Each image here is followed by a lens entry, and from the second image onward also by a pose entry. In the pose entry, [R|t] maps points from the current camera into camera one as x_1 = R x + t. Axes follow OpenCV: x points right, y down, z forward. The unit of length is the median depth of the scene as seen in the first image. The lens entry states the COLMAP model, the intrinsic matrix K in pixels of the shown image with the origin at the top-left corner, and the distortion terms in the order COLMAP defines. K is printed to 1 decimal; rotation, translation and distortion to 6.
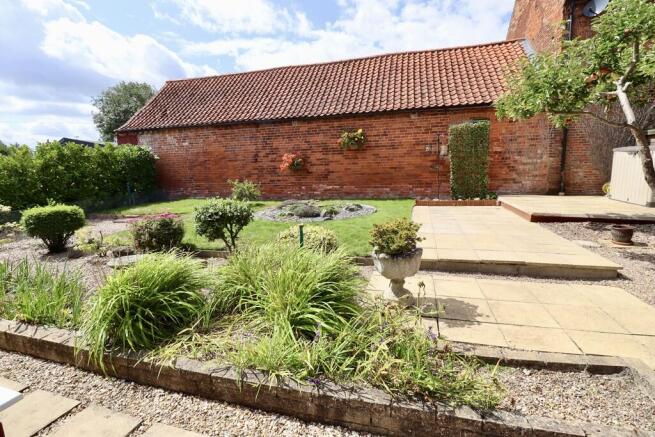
lens RADIAL K [[311.2, 0, 324.1], [0, 311.2, 221.5], [0, 0, 1]] dist [0.012435, -0.005046]
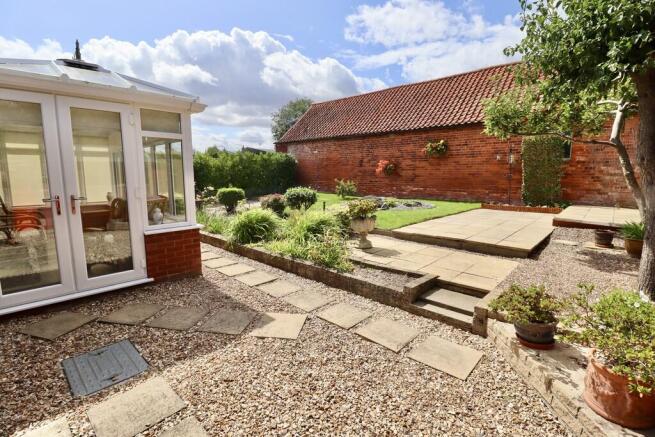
lens RADIAL K [[311.2, 0, 323.5], [0, 311.2, 215.7], [0, 0, 1]] dist [0.012435, -0.005046]
pose [[0.885187, 0.096316, -0.455155, 0.269404], [-0.112191, 0.993655, -0.007921, 0.040645], [0.451505, 0.058076, 0.890377, -0.209163]]
